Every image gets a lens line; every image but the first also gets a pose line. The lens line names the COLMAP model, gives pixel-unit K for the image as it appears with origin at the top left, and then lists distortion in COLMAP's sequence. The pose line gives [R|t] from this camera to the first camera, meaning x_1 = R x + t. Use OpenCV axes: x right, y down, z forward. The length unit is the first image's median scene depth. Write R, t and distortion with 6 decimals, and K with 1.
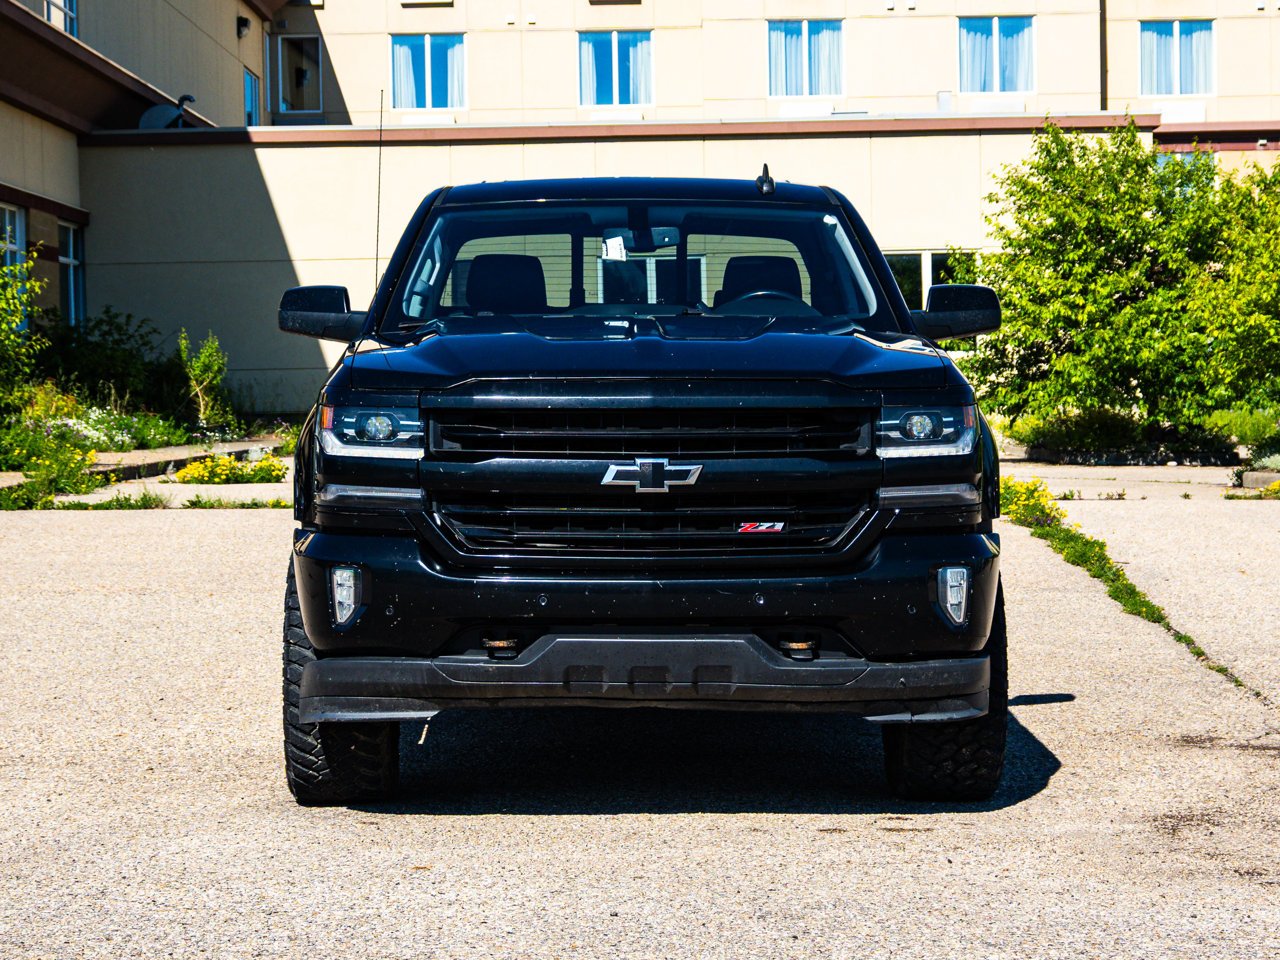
lens RADIAL K [[3088.2, 0, 661.1], [0, 3088.2, 480.5], [0, 0, 1]] dist [0.005499, 1.017574]
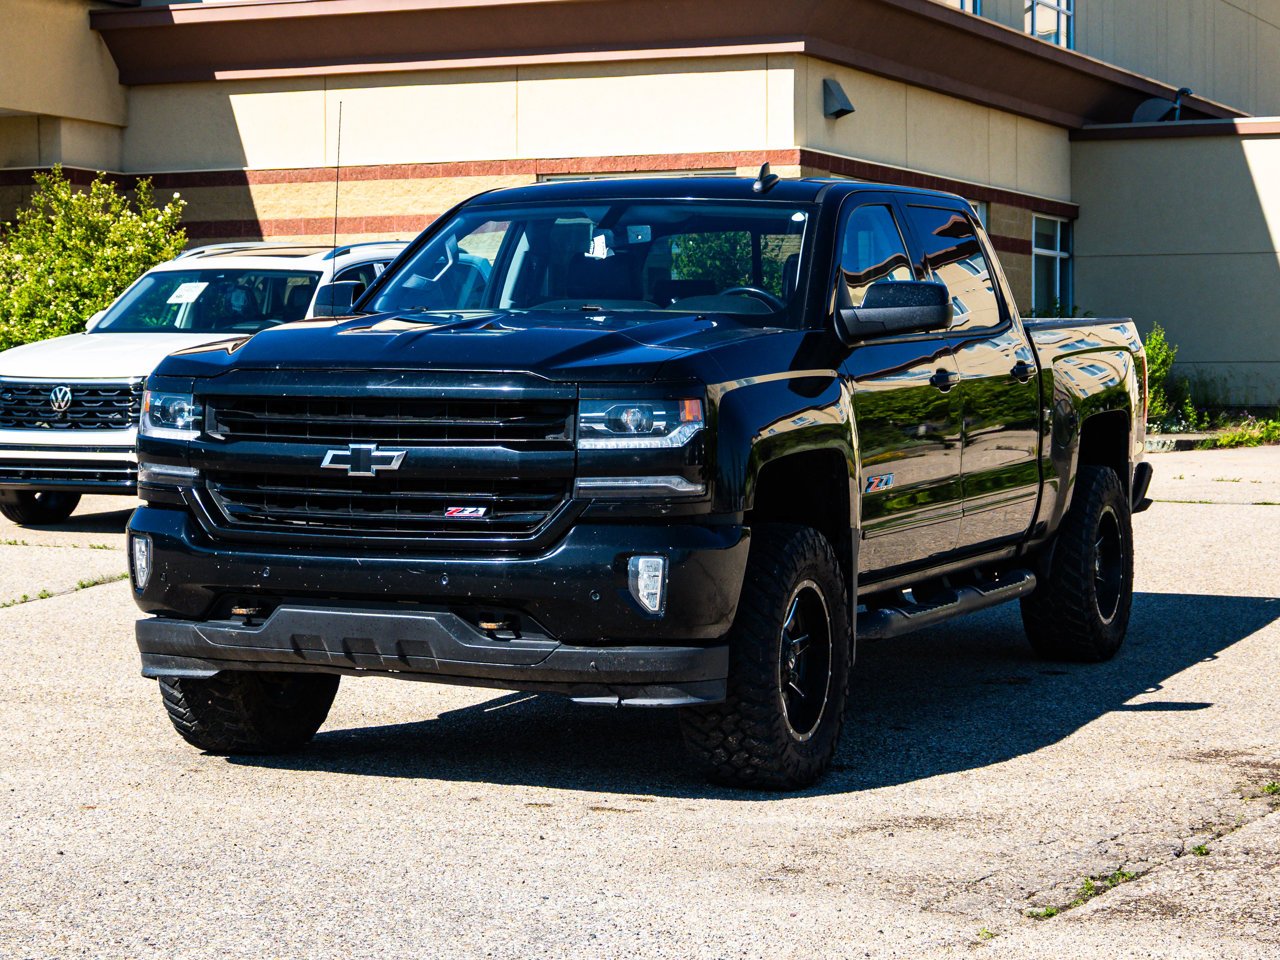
lens RADIAL K [[3088.2, 0, 661.1], [0, 3088.2, 480.5], [0, 0, 1]] dist [0.005499, 1.017574]
pose [[0.910537, 0.026363, -0.412586, 0.225180], [-0.025054, 0.999649, 0.008583, -0.002687], [0.412668, 0.002521, 0.910878, 0.028761]]
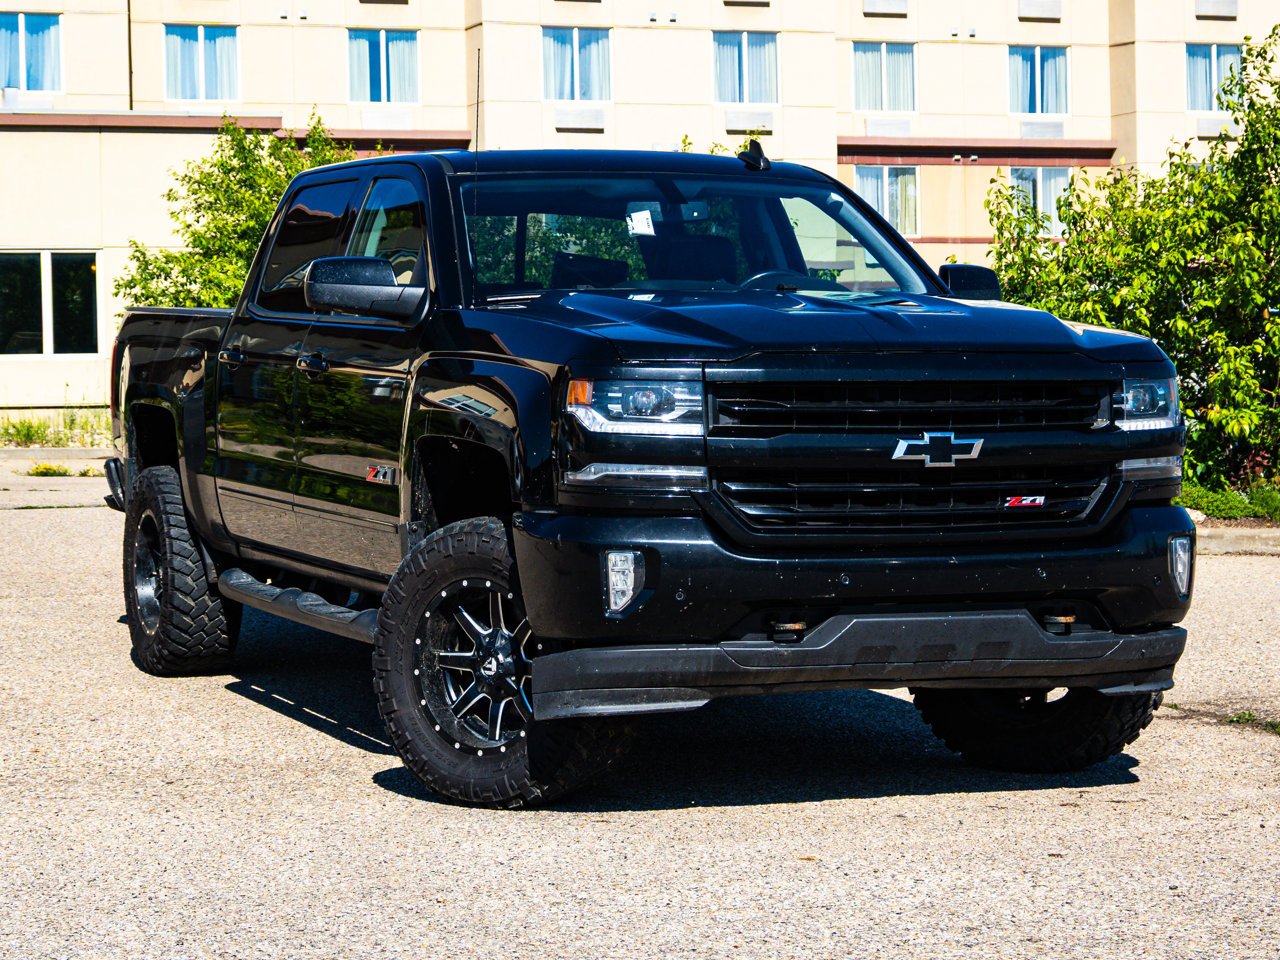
lens RADIAL K [[3088.2, 0, 661.1], [0, 3088.2, 480.5], [0, 0, 1]] dist [0.005499, 1.017574]
pose [[0.932380, -0.013047, 0.361245, -0.185268], [0.014188, 0.999899, -0.000507, 0.003138], [-0.361202, 0.005598, 0.932471, 0.050460]]
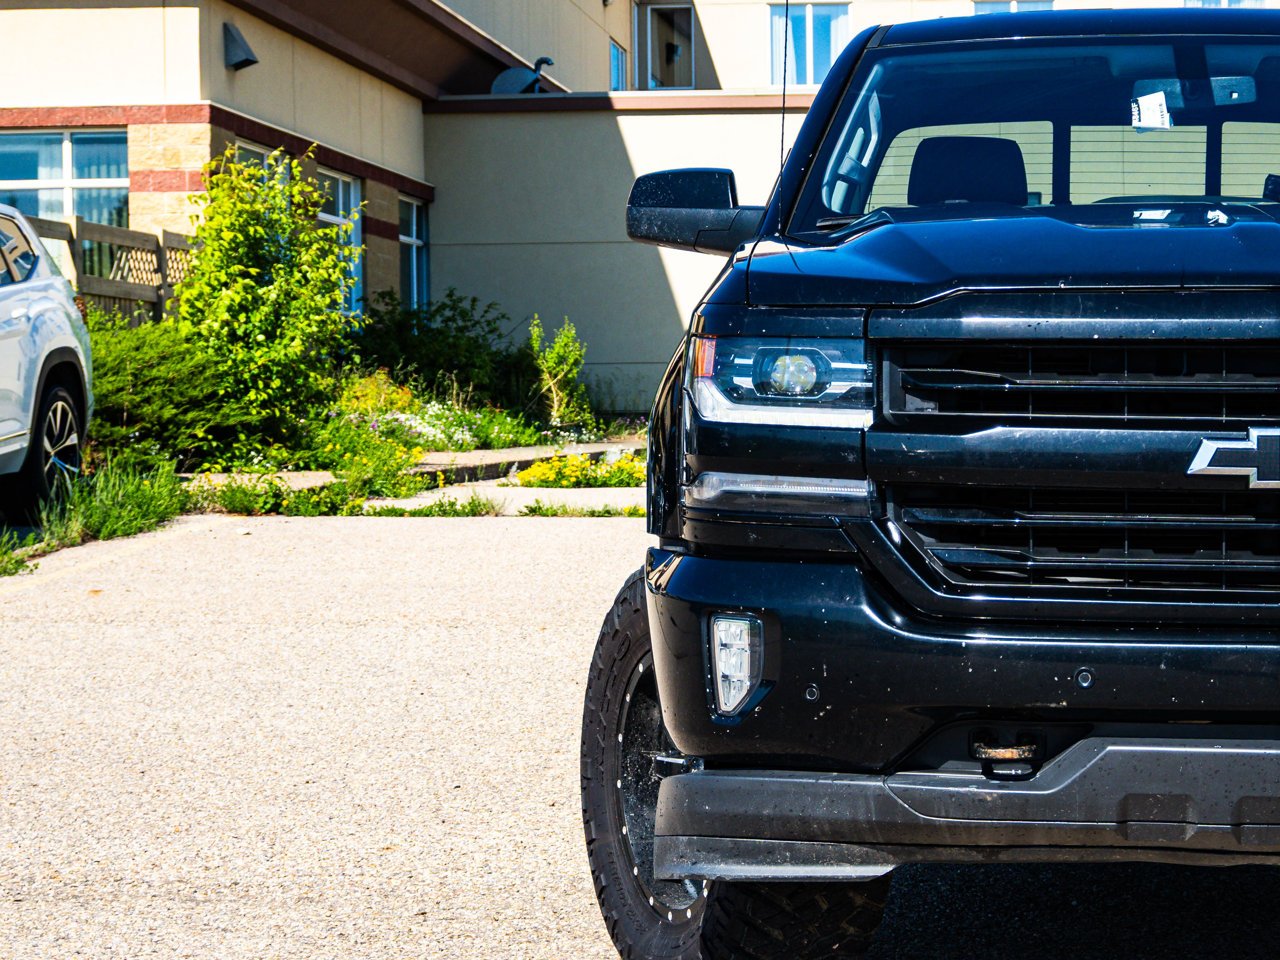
lens RADIAL K [[3183.6, 0, 830.0], [0, 3183.6, 478.6], [0, 0, 1]] dist [-0.111440, 0.871421]
pose [[0.997880, 0.006280, -0.064780, -0.019845], [-0.006564, 0.999970, -0.004177, 0.002103], [0.064752, 0.004593, 0.997891, 0.175621]]
